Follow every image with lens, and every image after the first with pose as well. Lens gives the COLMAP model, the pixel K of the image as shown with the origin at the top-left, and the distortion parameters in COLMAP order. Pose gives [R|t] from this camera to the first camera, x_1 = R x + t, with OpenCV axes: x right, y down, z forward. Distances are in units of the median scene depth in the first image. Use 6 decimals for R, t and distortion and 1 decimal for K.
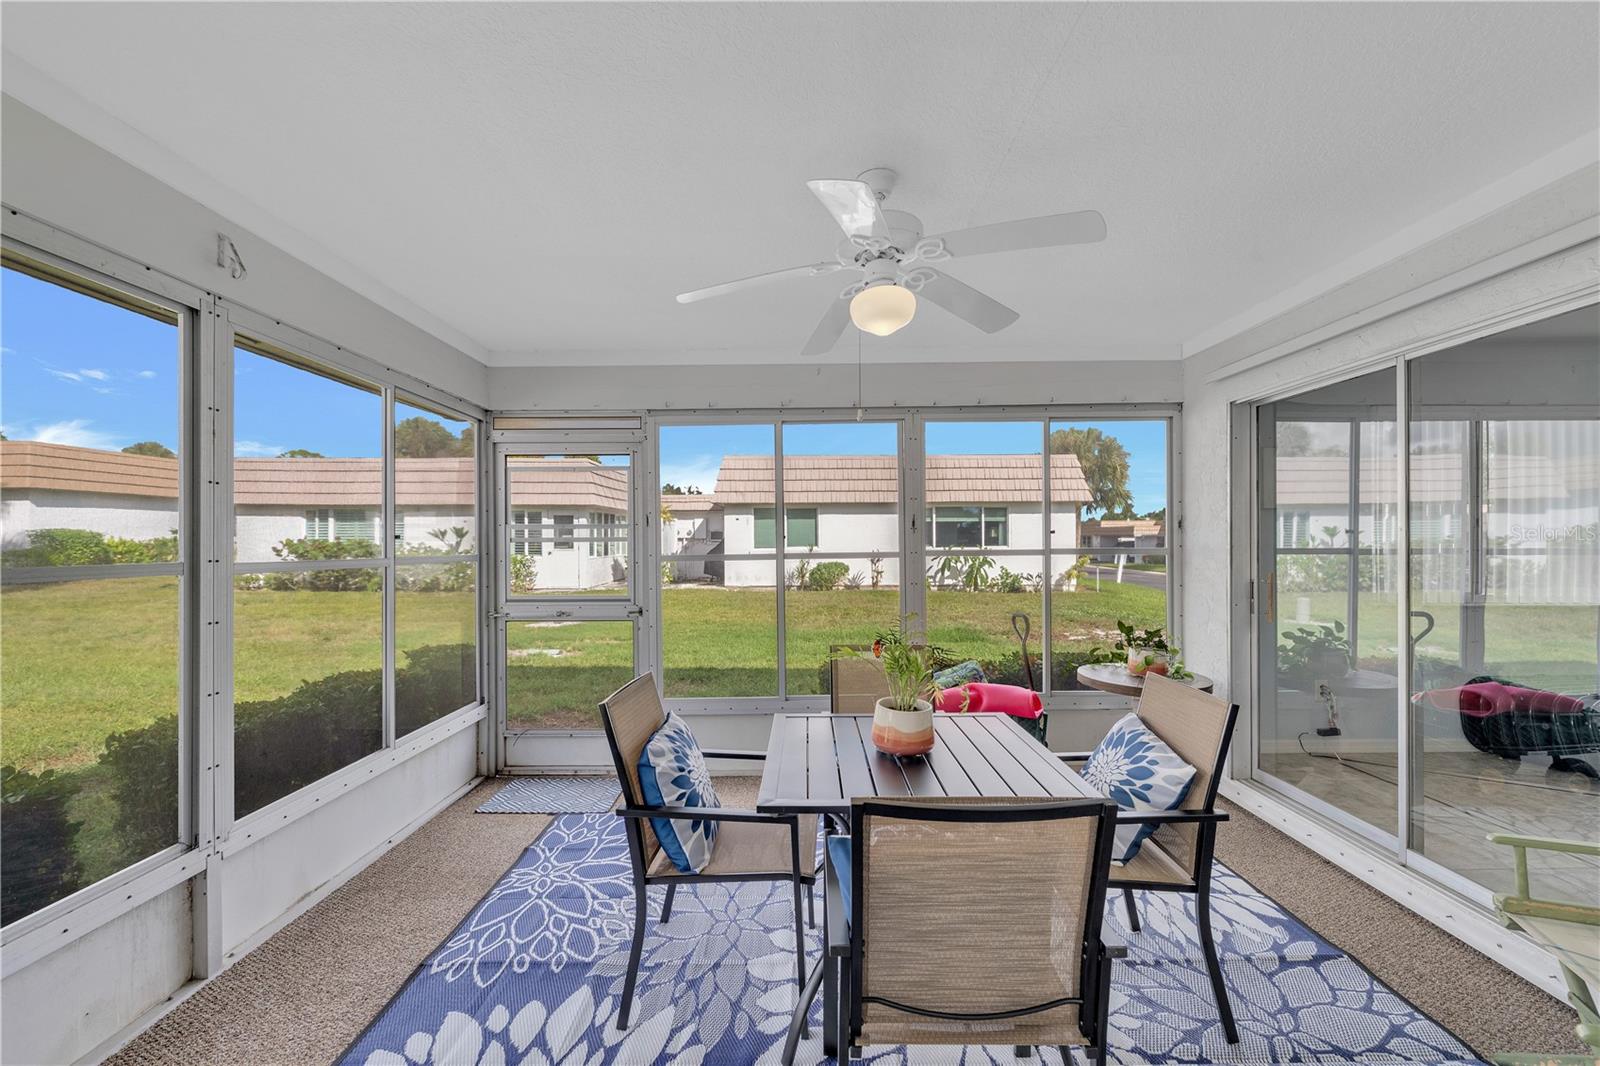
lens RADIAL K [[638.1, 0, 795.6], [0, 638.1, 540.0], [0, 0, 1]] dist [-0.000467, 0.000256]
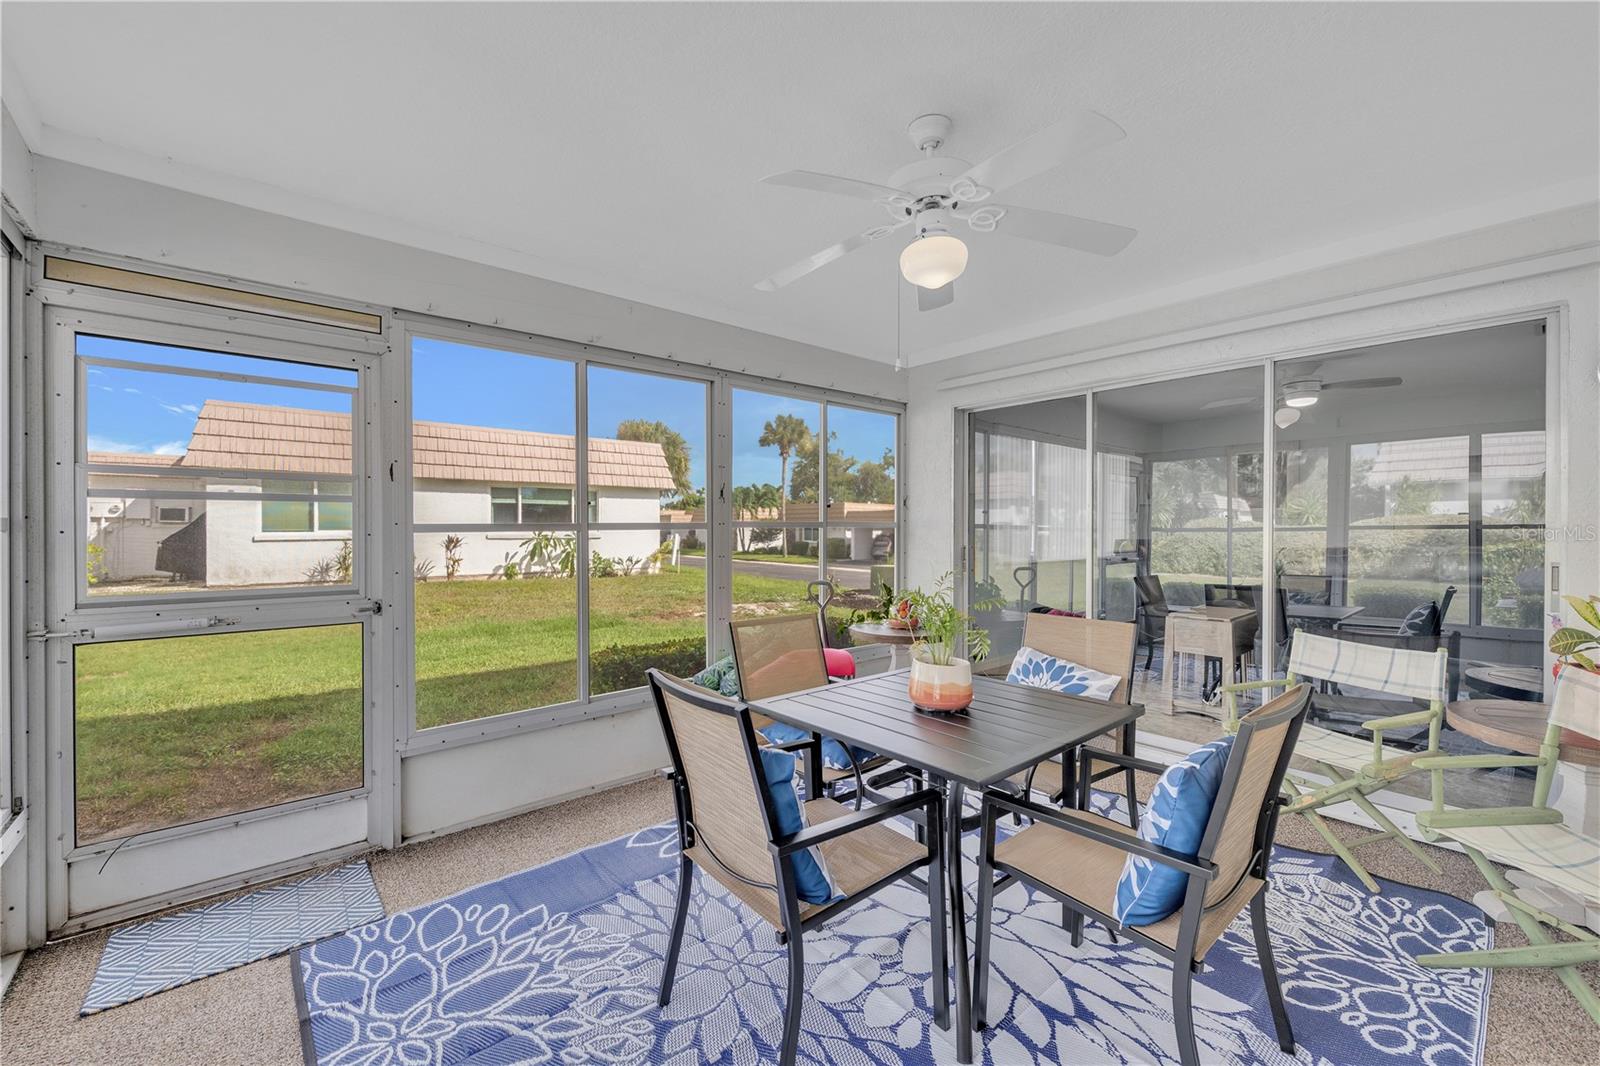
lens RADIAL K [[638.1, 0, 799.6], [0, 638.1, 531.6], [0, 0, 1]] dist [-0.000467, 0.000256]
pose [[0.756685, 0.002333, 0.653775, -0.348105], [-0.005919, 0.999977, 0.003283, 0.027829], [-0.653752, -0.006354, 0.756682, 0.206495]]
